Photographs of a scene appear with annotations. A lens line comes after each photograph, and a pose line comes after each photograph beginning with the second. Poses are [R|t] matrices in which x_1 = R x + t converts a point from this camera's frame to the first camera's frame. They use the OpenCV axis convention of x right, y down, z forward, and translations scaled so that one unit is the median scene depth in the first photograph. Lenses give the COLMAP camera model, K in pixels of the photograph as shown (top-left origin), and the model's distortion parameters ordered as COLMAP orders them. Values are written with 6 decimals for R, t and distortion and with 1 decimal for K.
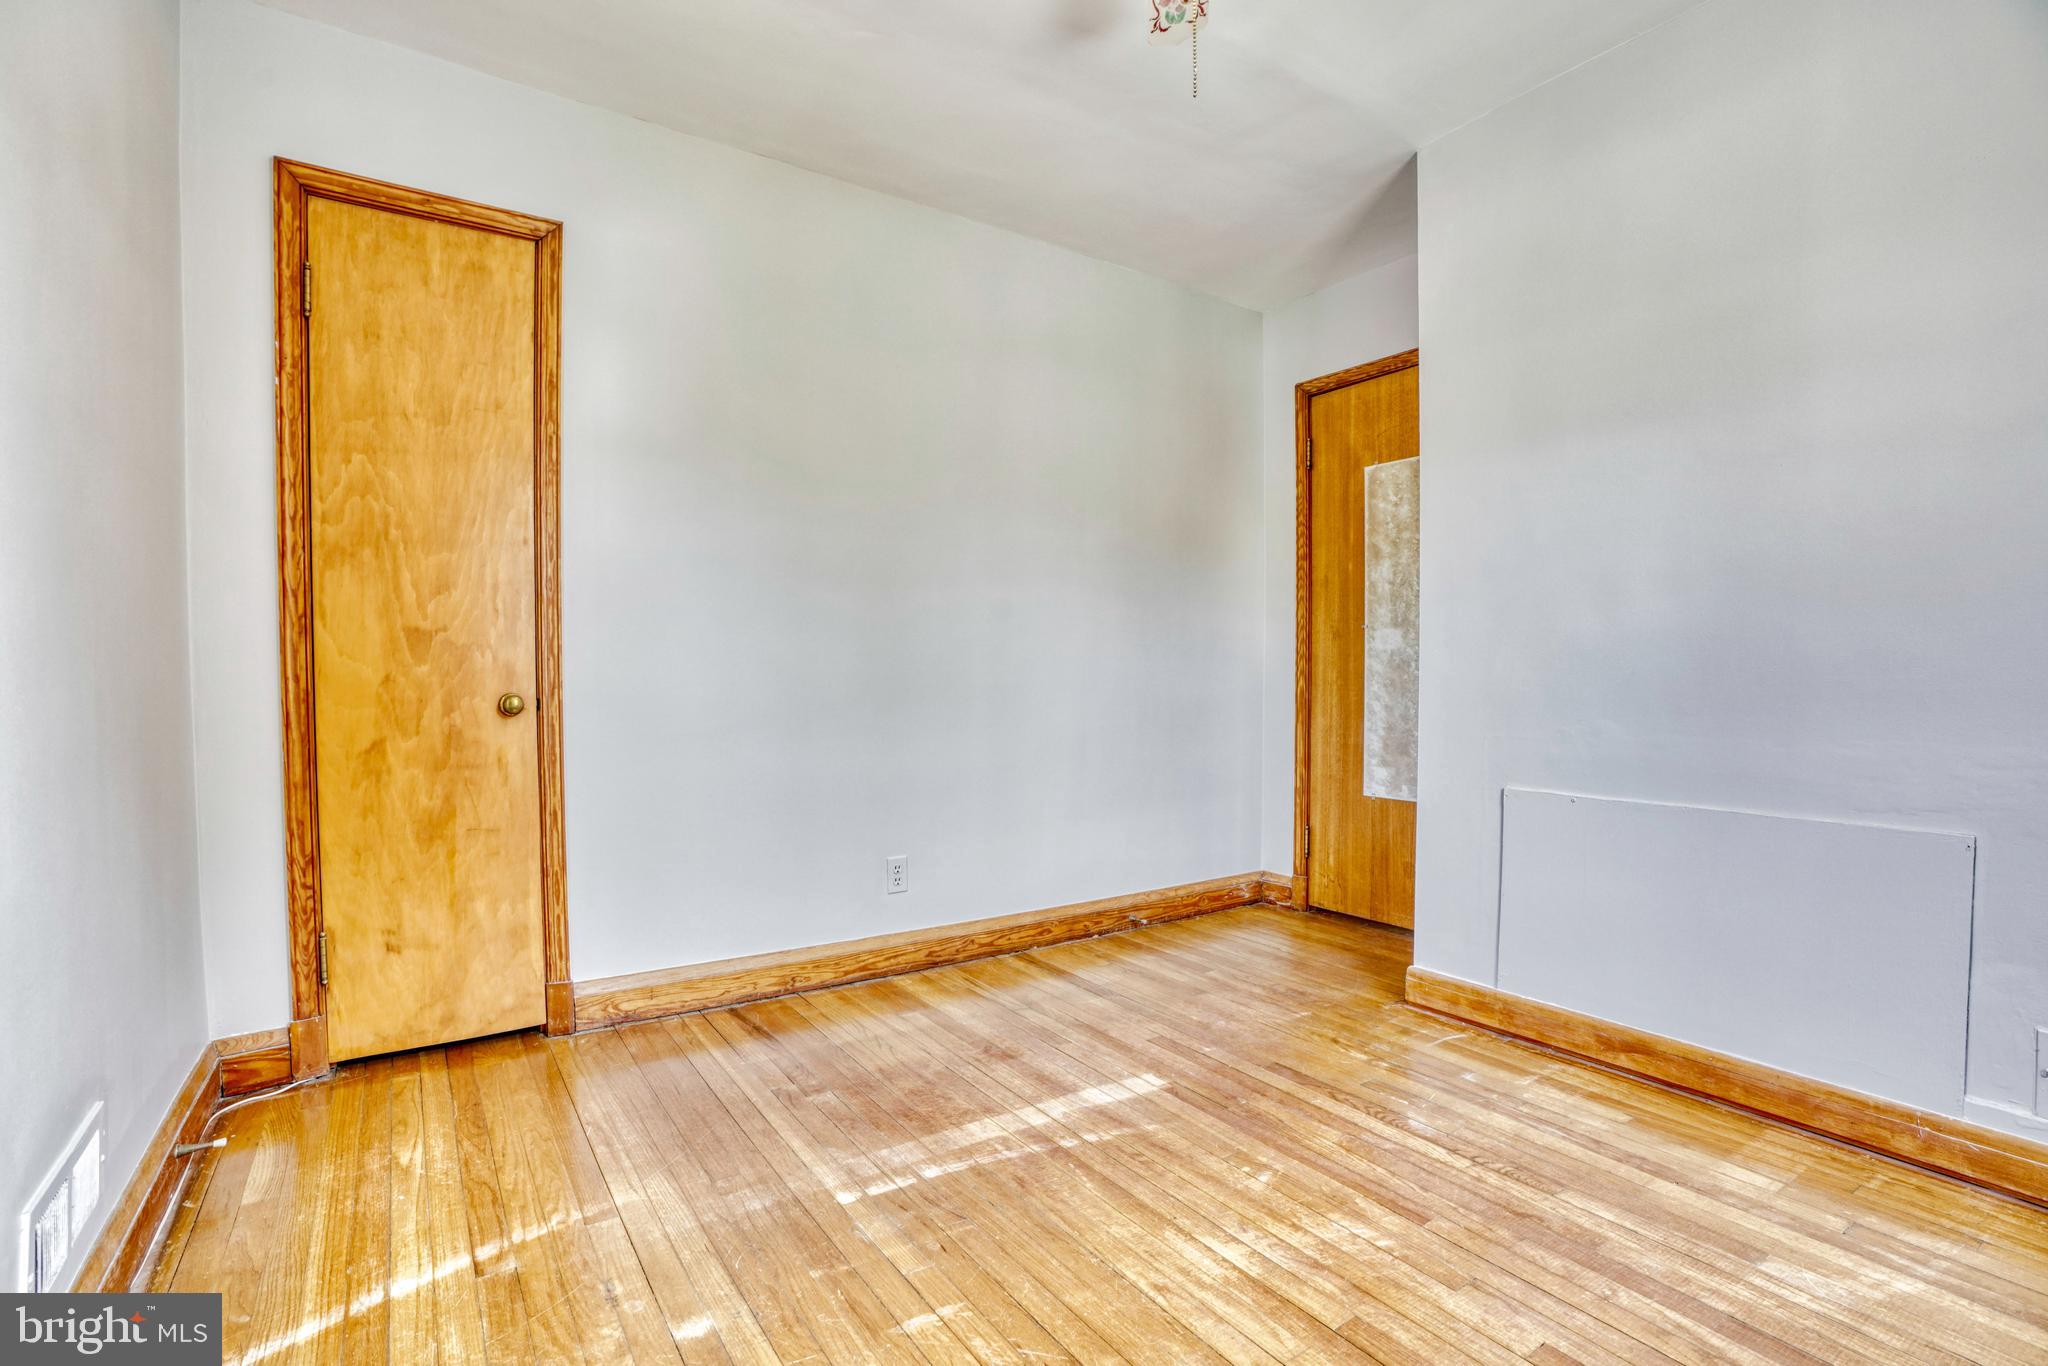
lens RADIAL K [[941.7, 0, 1008.0], [0, 941.7, 695.0], [0, 0, 1]] dist [-0.077595, 0.034043]
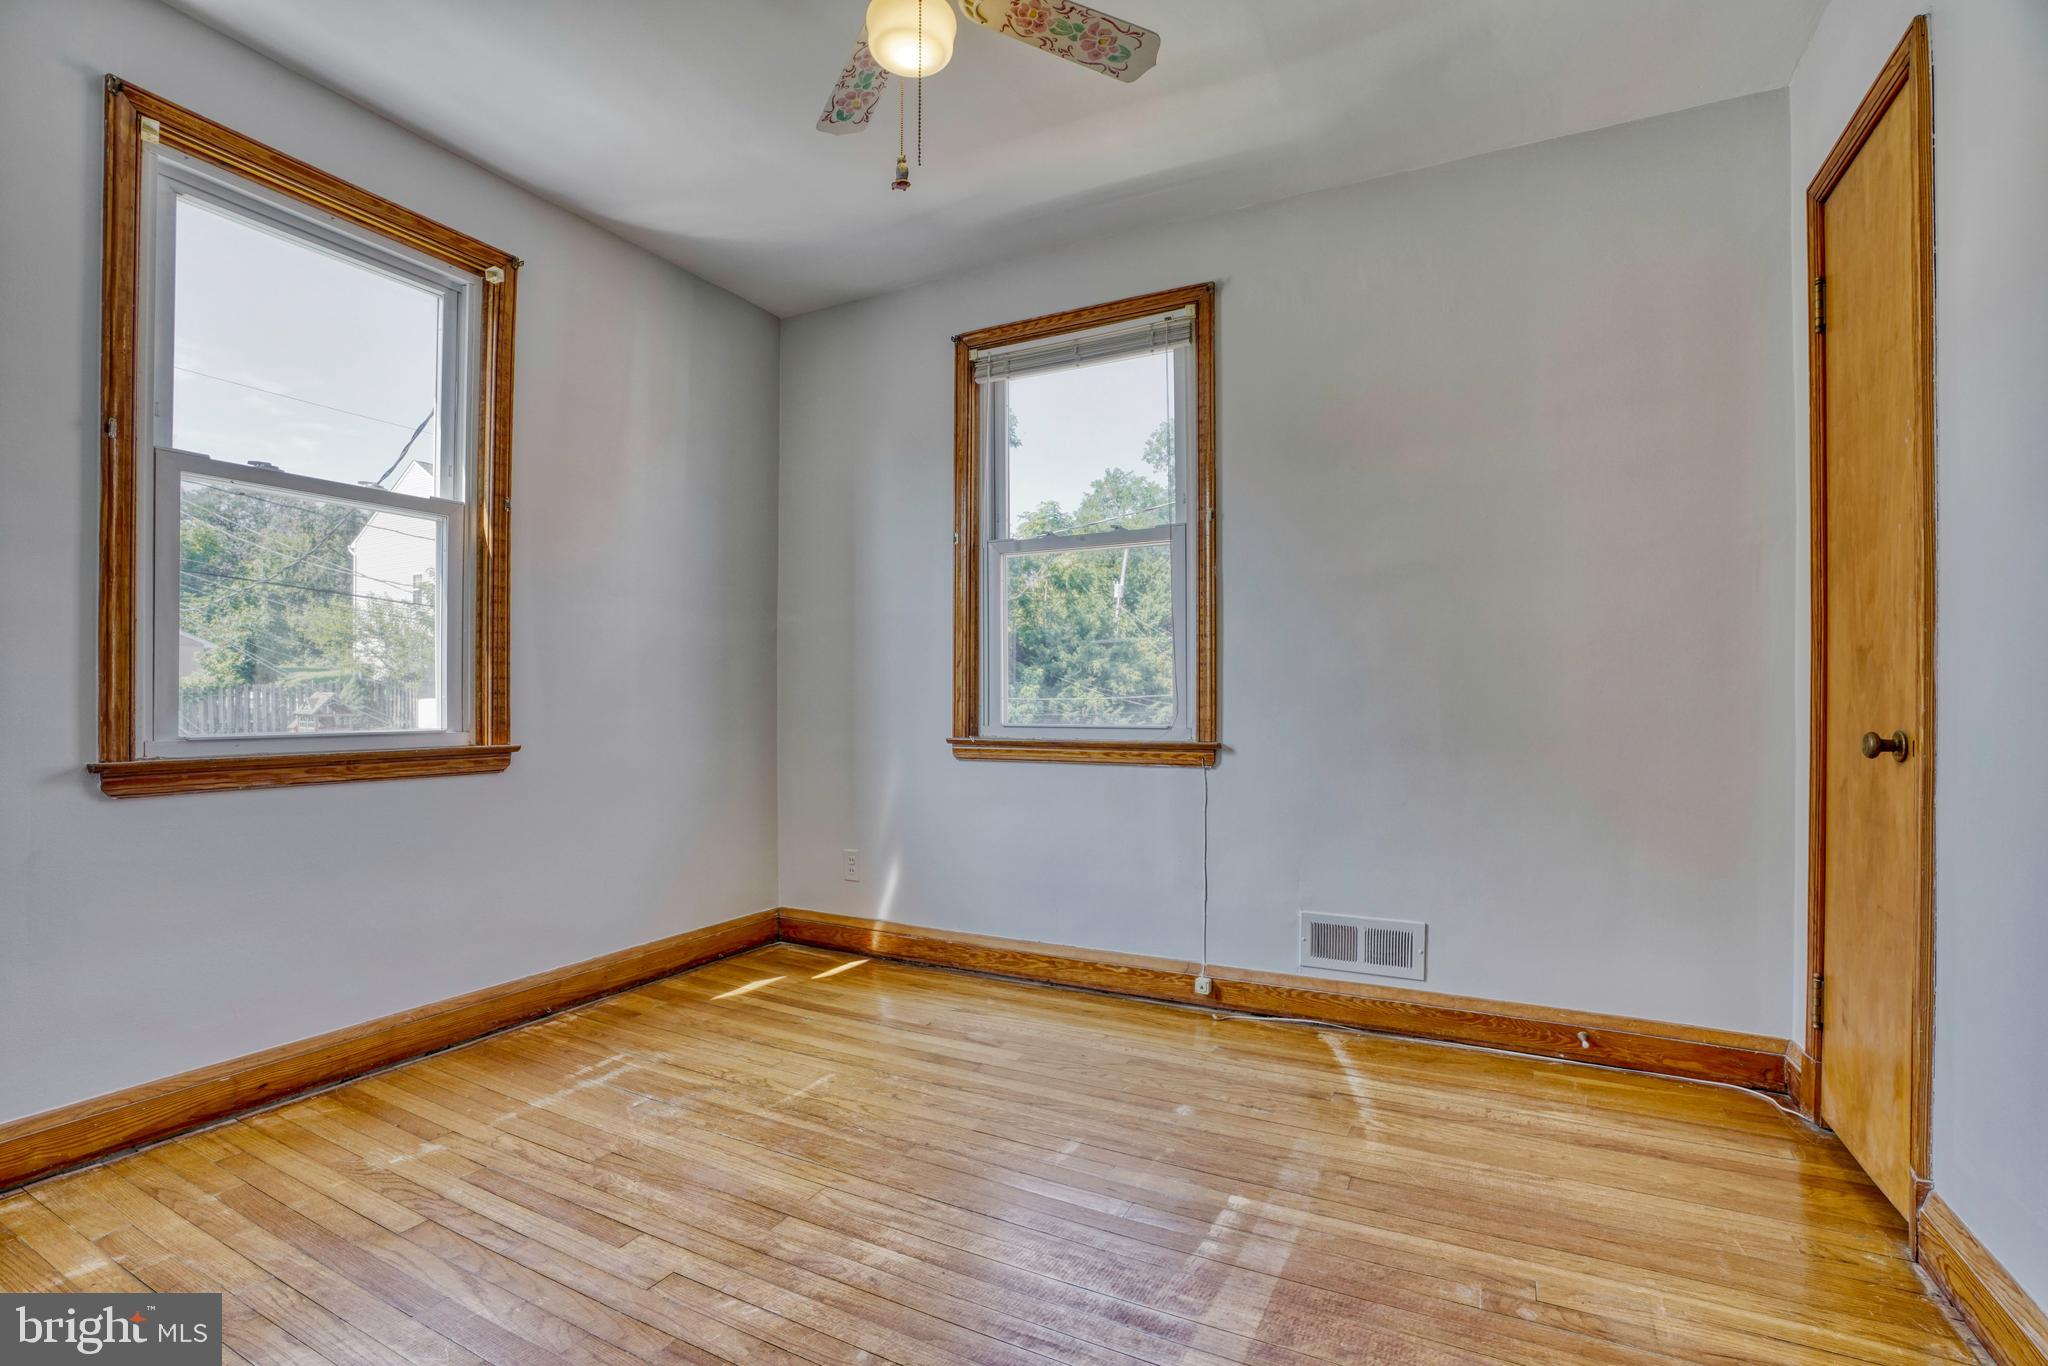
lens RADIAL K [[941.7, 0, 1008.0], [0, 941.7, 695.0], [0, 0, 1]] dist [-0.077595, 0.034043]
pose [[-0.877964, -0.004850, -0.478703, 0.619720], [-0.015052, 0.999734, 0.017478, -0.050021], [0.478490, 0.022551, -0.877803, 1.976152]]
